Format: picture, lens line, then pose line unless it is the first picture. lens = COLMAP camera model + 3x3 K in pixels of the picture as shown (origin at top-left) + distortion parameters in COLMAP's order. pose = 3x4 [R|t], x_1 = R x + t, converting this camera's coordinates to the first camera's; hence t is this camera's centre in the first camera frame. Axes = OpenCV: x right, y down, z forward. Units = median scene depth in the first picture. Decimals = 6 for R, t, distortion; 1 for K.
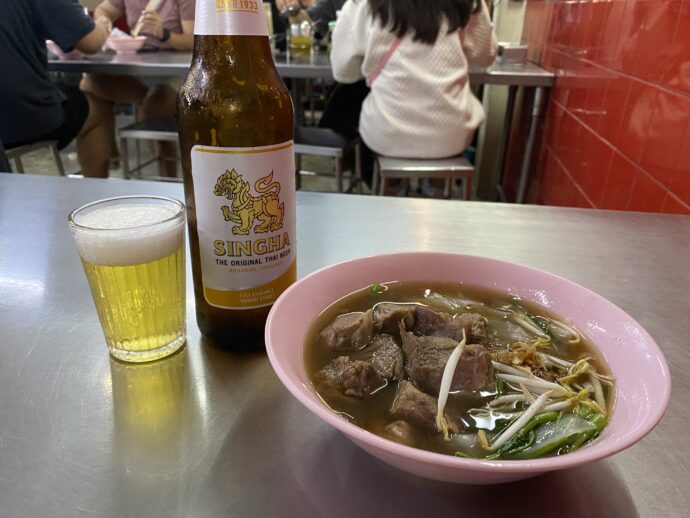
lens RADIAL K [[523.2, 0, 345.0], [0, 523.2, 259.0], [0, 0, 1]] dist [0.000579, 0.000570]
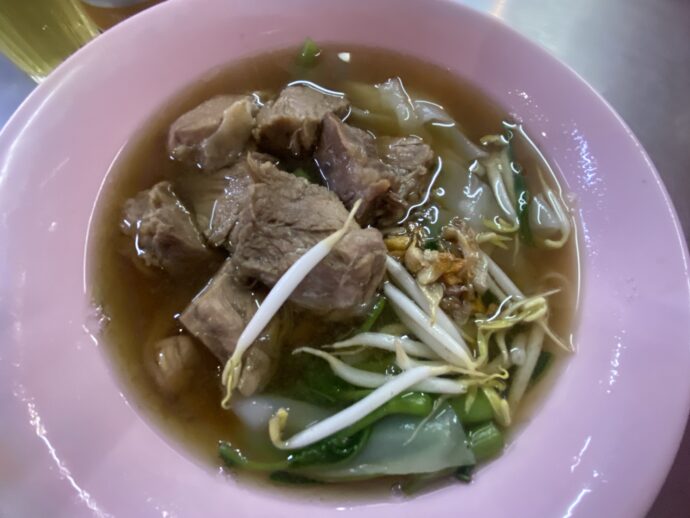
lens RADIAL K [[233.0, 0, 345.0], [0, 233.0, 259.0], [0, 0, 1]] dist [-0.000093, -0.000012]
pose [[0.954676, 0.290054, -0.066809, 0.252864], [-0.142771, 0.643190, 0.752278, -0.000799], [0.261172, -0.708643, 0.655449, 0.822563]]
